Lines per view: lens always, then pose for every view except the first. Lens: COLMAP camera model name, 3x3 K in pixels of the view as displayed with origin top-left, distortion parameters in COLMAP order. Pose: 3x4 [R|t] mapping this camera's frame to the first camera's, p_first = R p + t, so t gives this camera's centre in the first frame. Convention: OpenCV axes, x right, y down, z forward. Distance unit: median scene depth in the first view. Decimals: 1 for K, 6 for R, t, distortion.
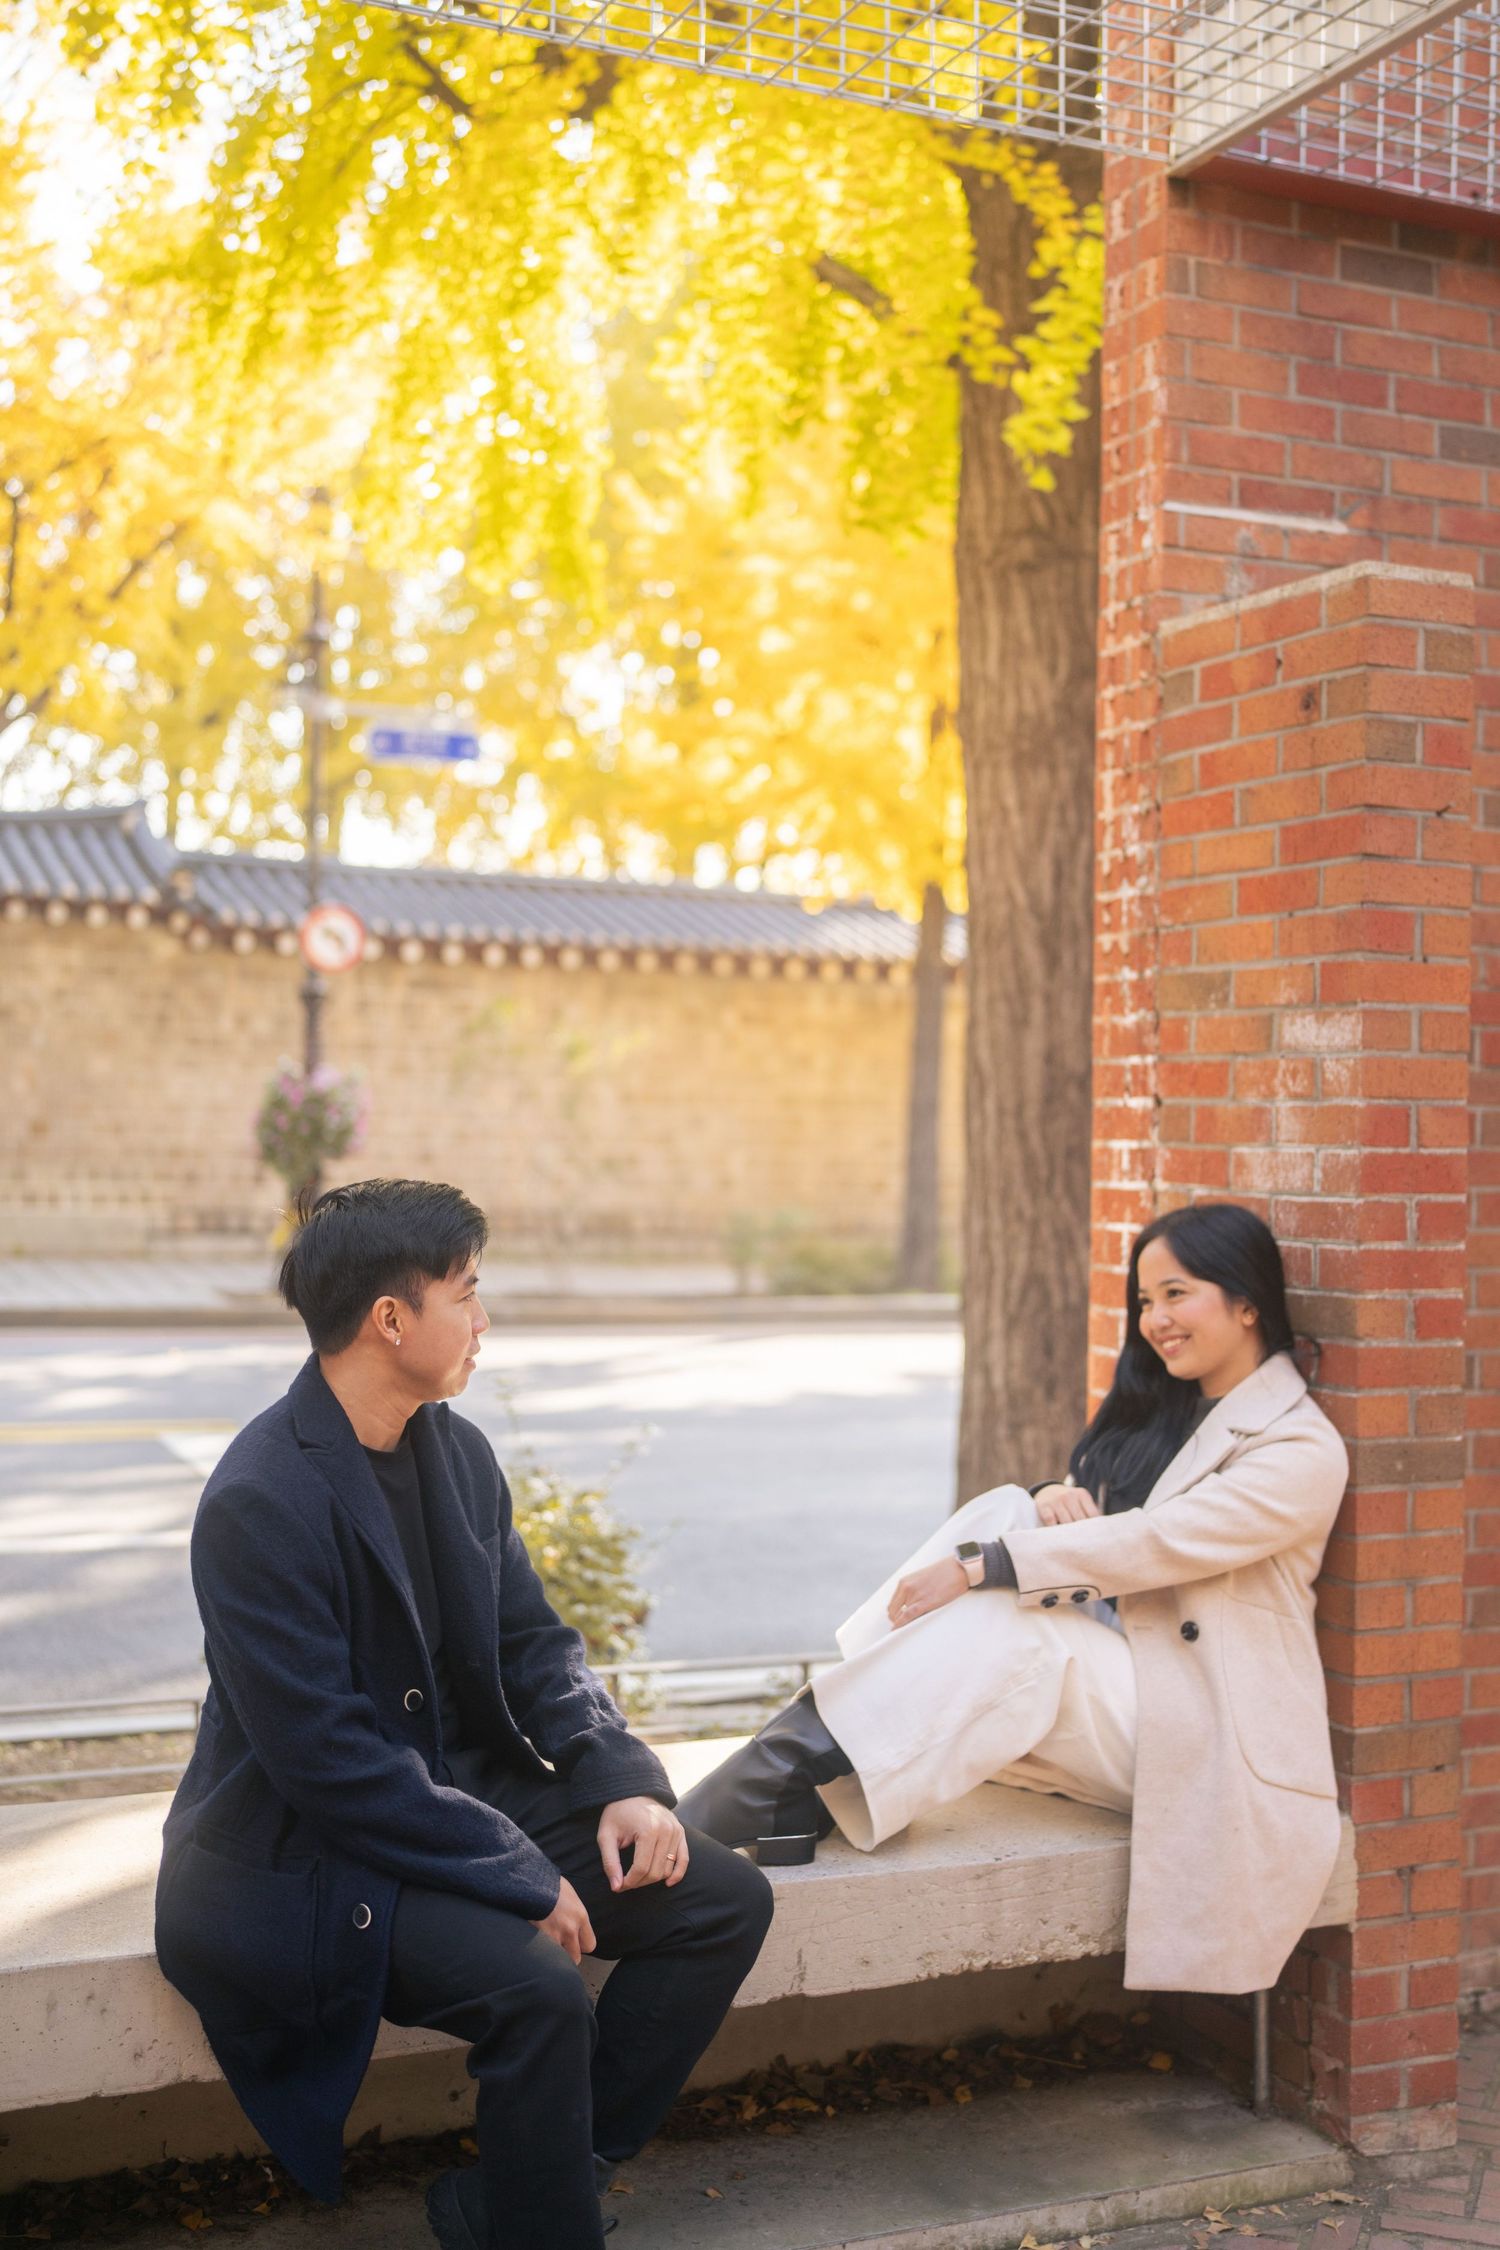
lens RADIAL K [[2459.9, 0, 697.9], [0, 2459.9, 1132.6], [0, 0, 1]] dist [-0.008190, 0.012700]
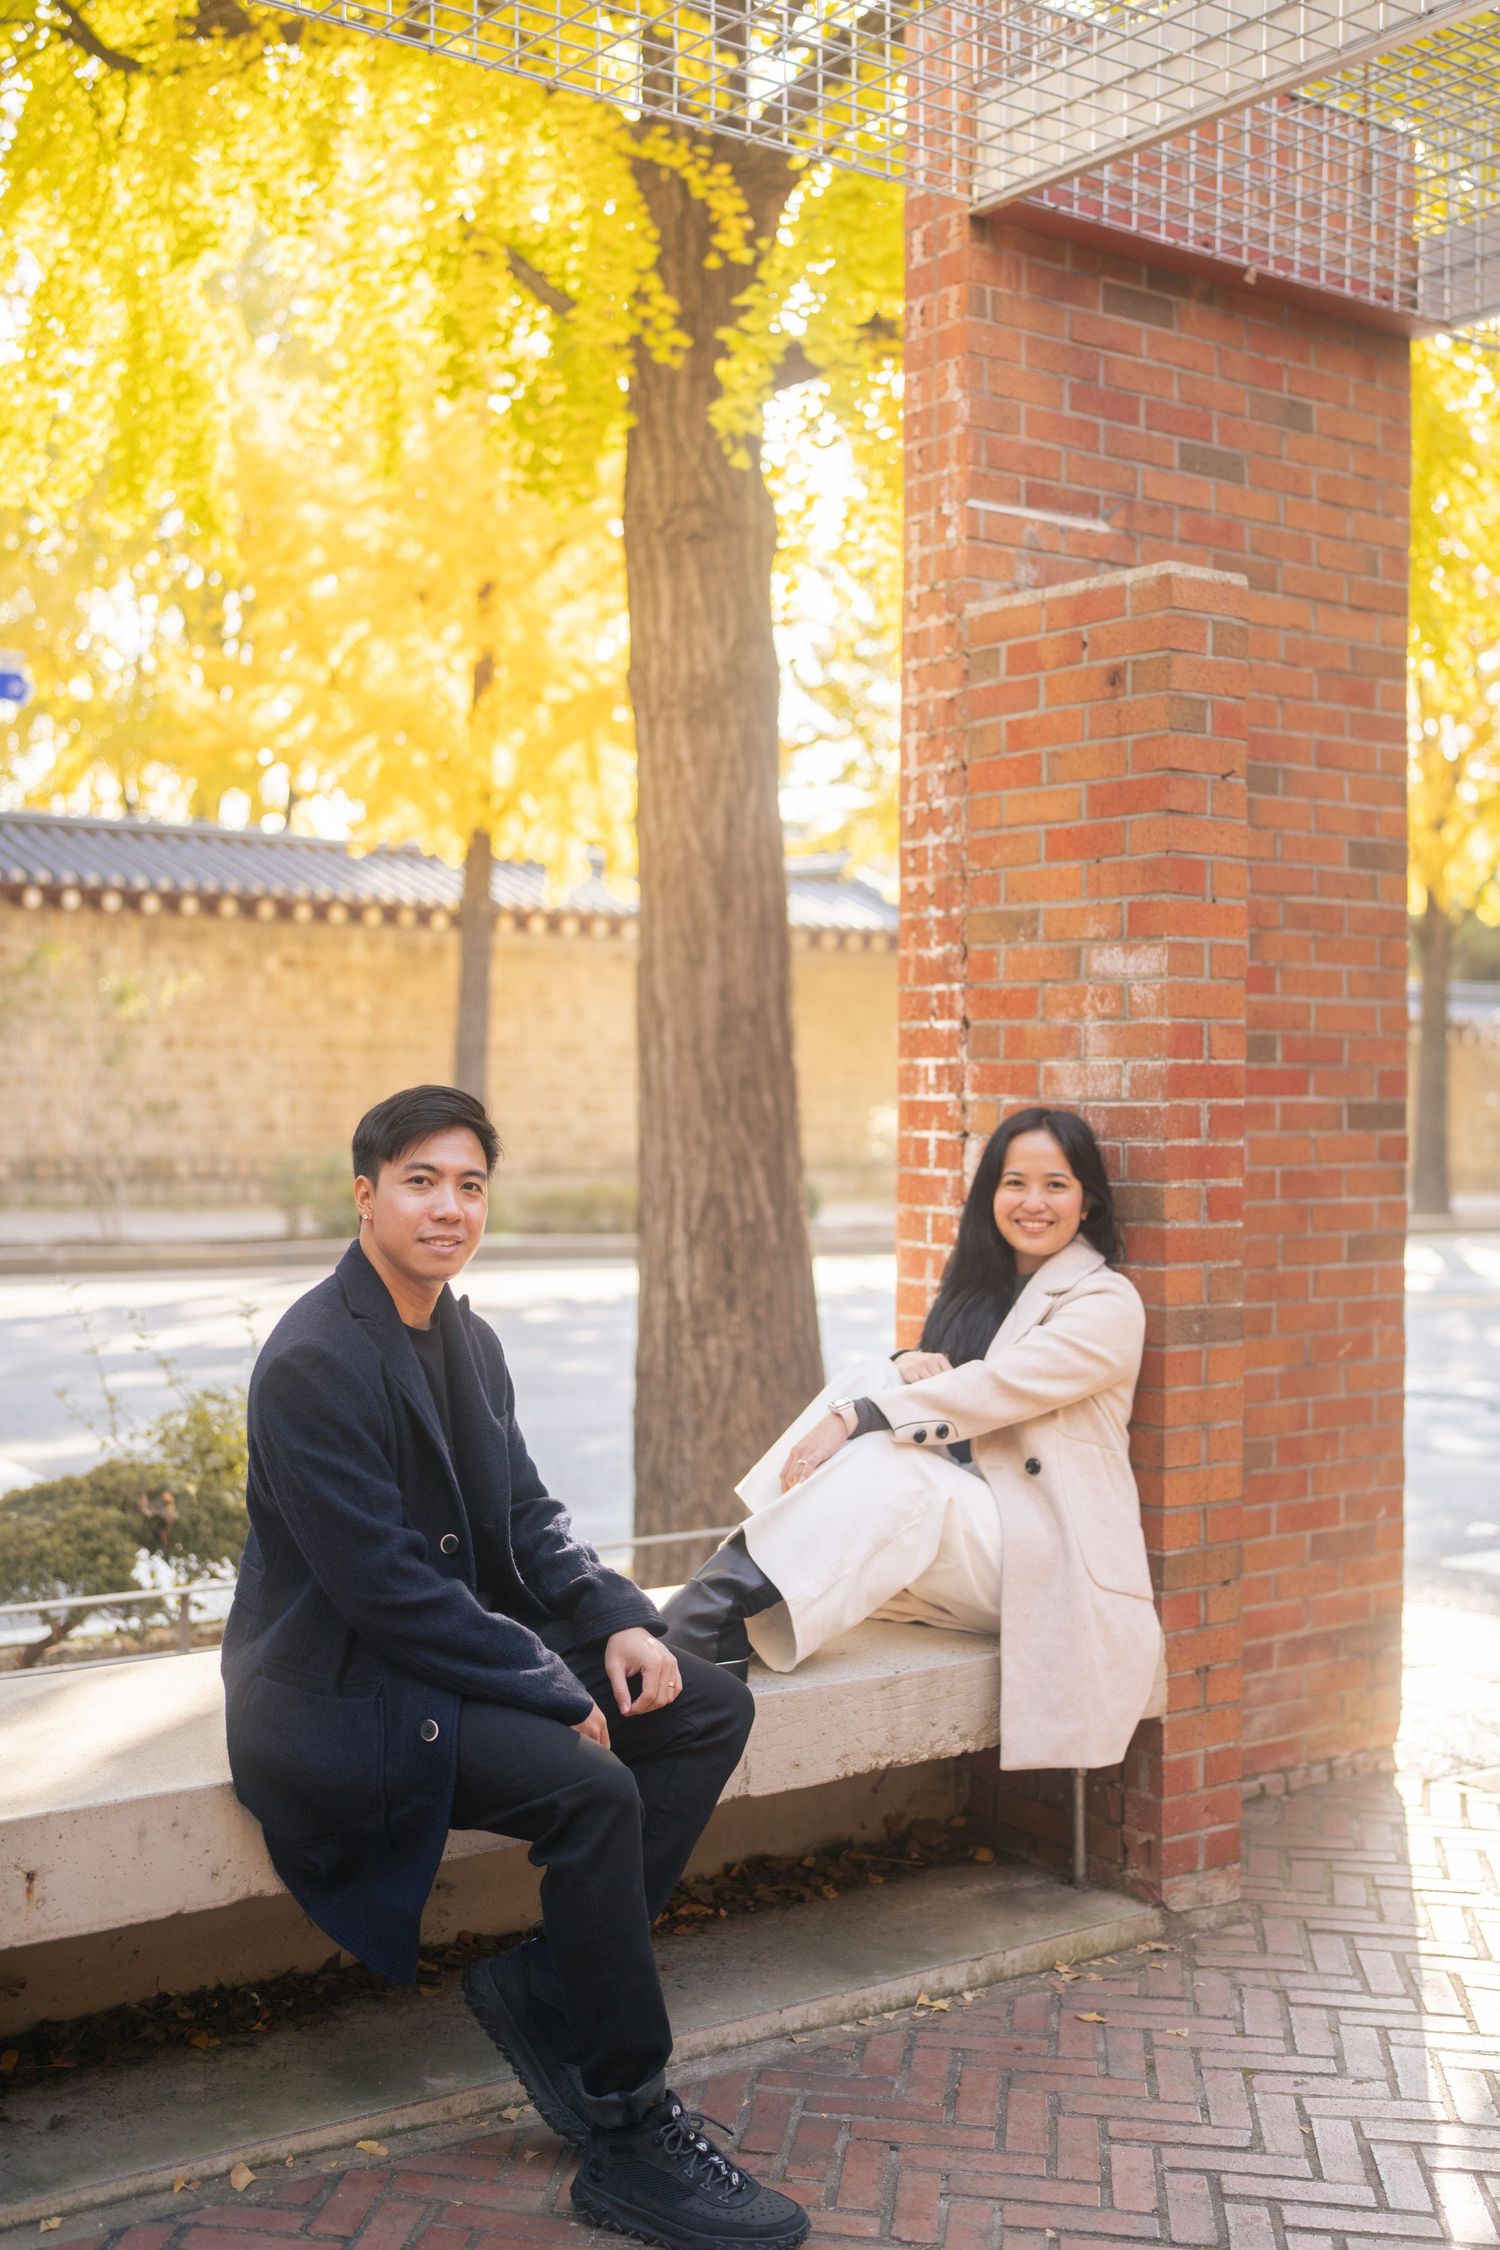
lens RADIAL K [[2416.8, 0, 745.1], [0, 2416.8, 1093.3], [0, 0, 1]] dist [-0.009673, -0.002514]
pose [[0.977264, -0.007978, 0.211877, -0.148578], [0.006516, 0.999950, 0.007600, 0.010538], [-0.211927, -0.006046, 0.977267, -0.076763]]
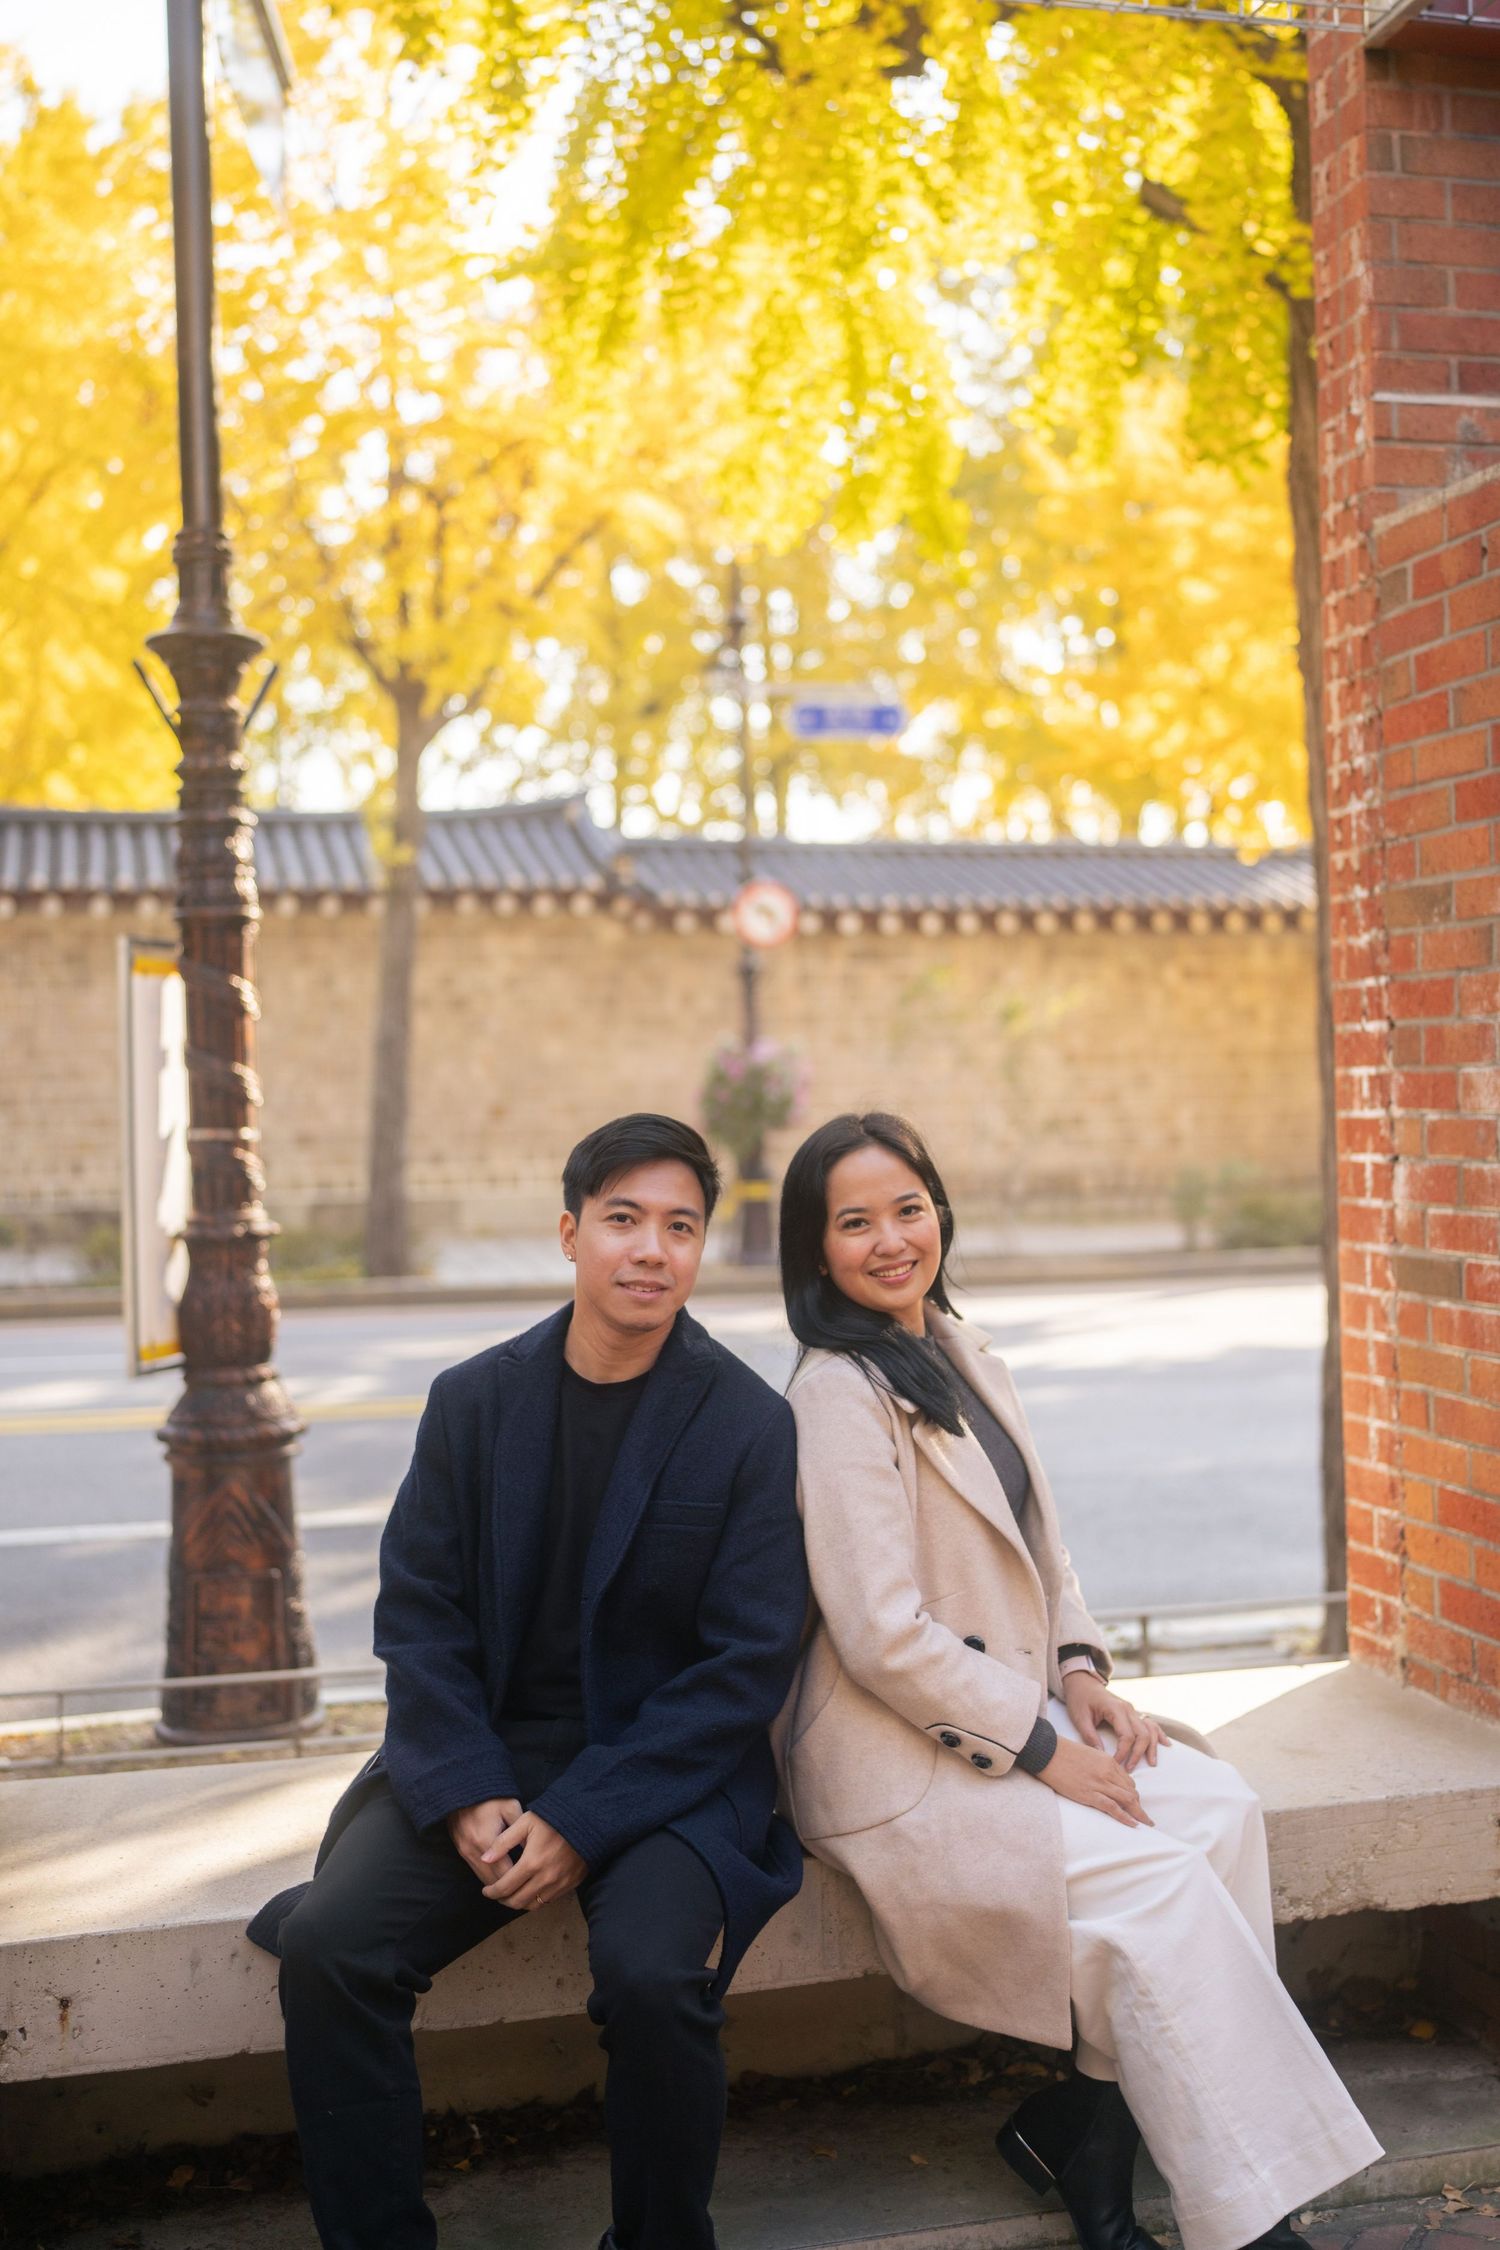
lens RADIAL K [[2427.4, 0, 807.7], [0, 2427.4, 1123.3], [0, 0, 1]] dist [-0.000260, -0.003991]
pose [[0.989040, -0.039262, -0.142332, 0.093475], [0.040755, 0.999140, 0.007593, 0.009168], [0.141912, -0.013311, 0.989790, 0.036313]]
